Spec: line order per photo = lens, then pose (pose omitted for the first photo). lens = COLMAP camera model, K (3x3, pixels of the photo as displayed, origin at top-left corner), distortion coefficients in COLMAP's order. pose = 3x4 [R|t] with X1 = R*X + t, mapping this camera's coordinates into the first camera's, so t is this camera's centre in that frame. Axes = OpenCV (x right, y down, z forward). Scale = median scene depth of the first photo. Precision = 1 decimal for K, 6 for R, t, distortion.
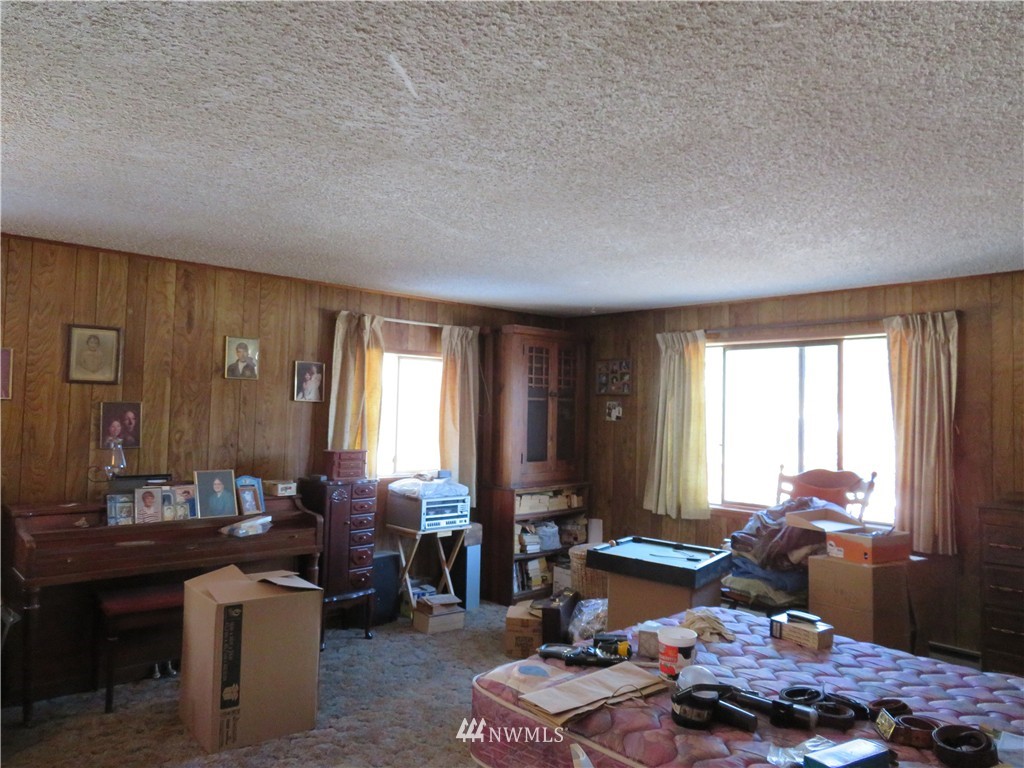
lens RADIAL K [[735.6, 0, 511.3], [0, 735.6, 403.2], [0, 0, 1]] dist [0.002196, -0.004897]
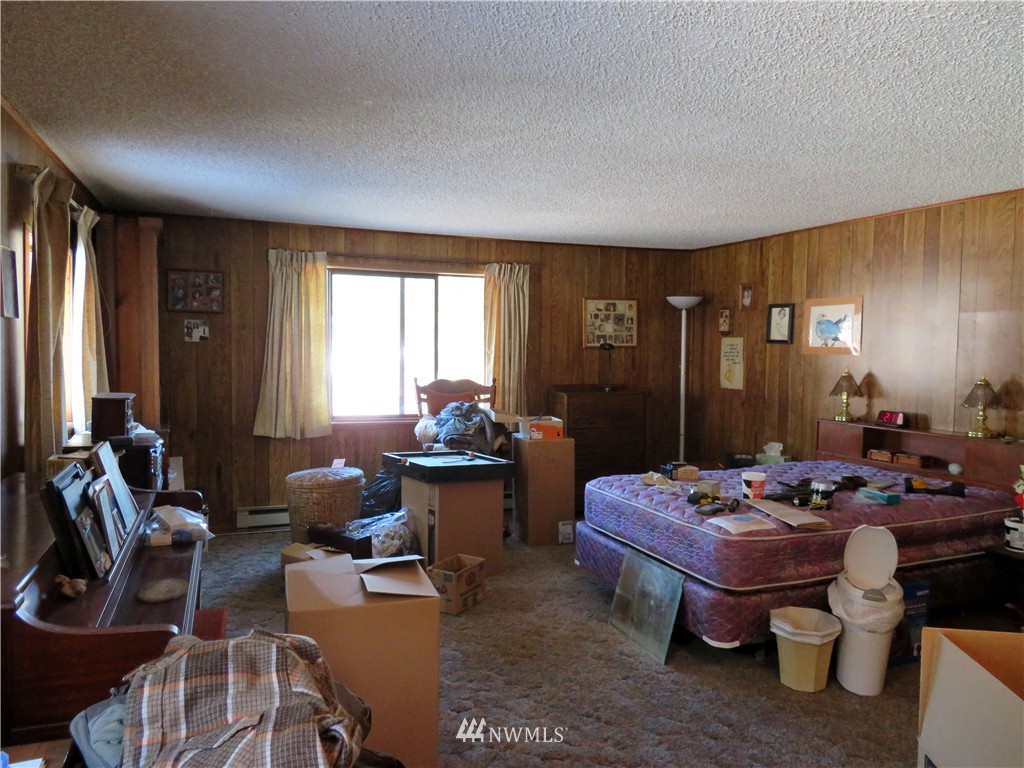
lens RADIAL K [[735.6, 0, 511.3], [0, 735.6, 403.2], [0, 0, 1]] dist [0.002196, -0.004897]
pose [[0.371972, -0.079464, 0.924836, -0.594261], [-0.016434, 0.995609, 0.092155, 0.010956], [-0.928098, -0.049477, 0.369033, 0.366545]]
